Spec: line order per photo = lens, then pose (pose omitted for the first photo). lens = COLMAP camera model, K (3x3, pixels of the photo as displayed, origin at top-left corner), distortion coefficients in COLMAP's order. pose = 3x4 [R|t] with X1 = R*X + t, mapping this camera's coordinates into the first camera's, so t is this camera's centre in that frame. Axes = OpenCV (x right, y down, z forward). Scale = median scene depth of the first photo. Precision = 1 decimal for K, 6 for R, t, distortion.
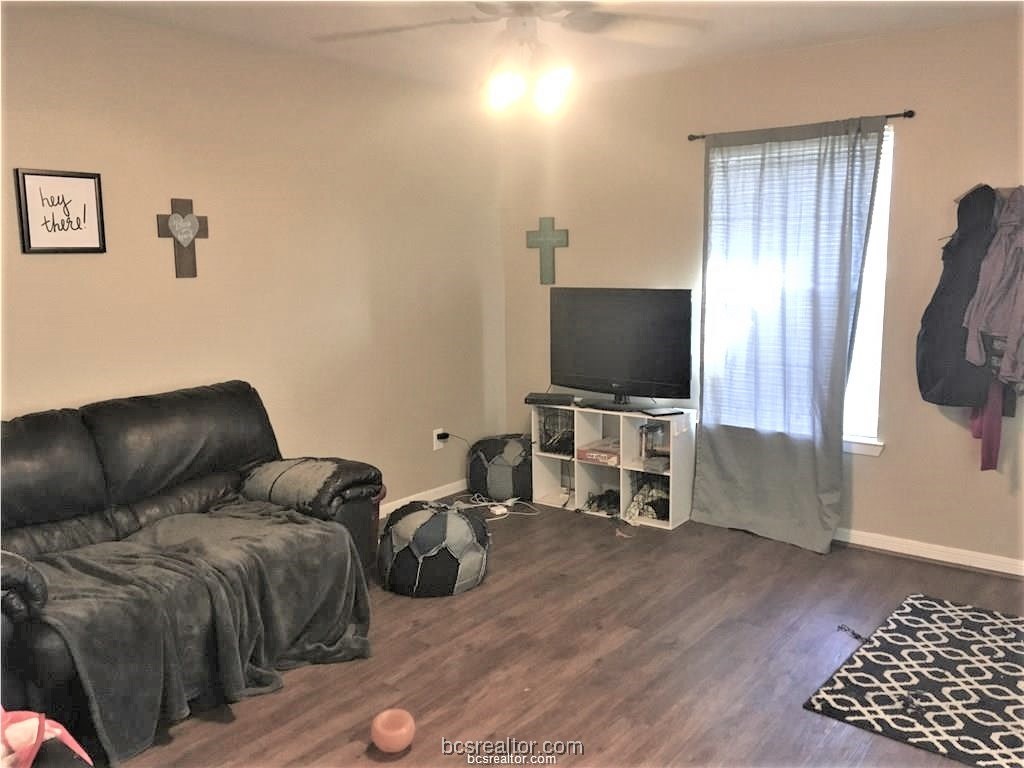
lens RADIAL K [[860.0, 0, 512.2], [0, 860.0, 381.3], [0, 0, 1]] dist [0.076213, -0.041078]
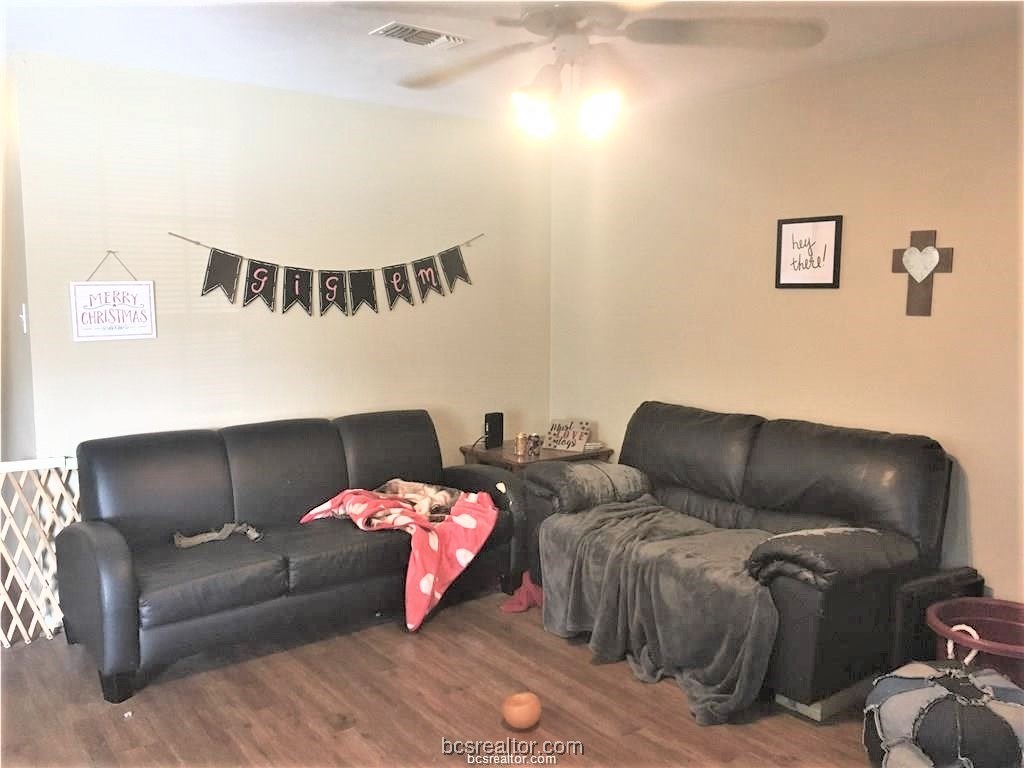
lens RADIAL K [[860.0, 0, 511.8], [0, 860.0, 385.6], [0, 0, 1]] dist [0.076213, -0.041078]
pose [[-0.261130, 0.132588, -0.956154, 0.678397], [-0.141805, 0.974507, 0.173861, -0.159288], [0.954831, 0.180988, -0.235672, 0.889502]]
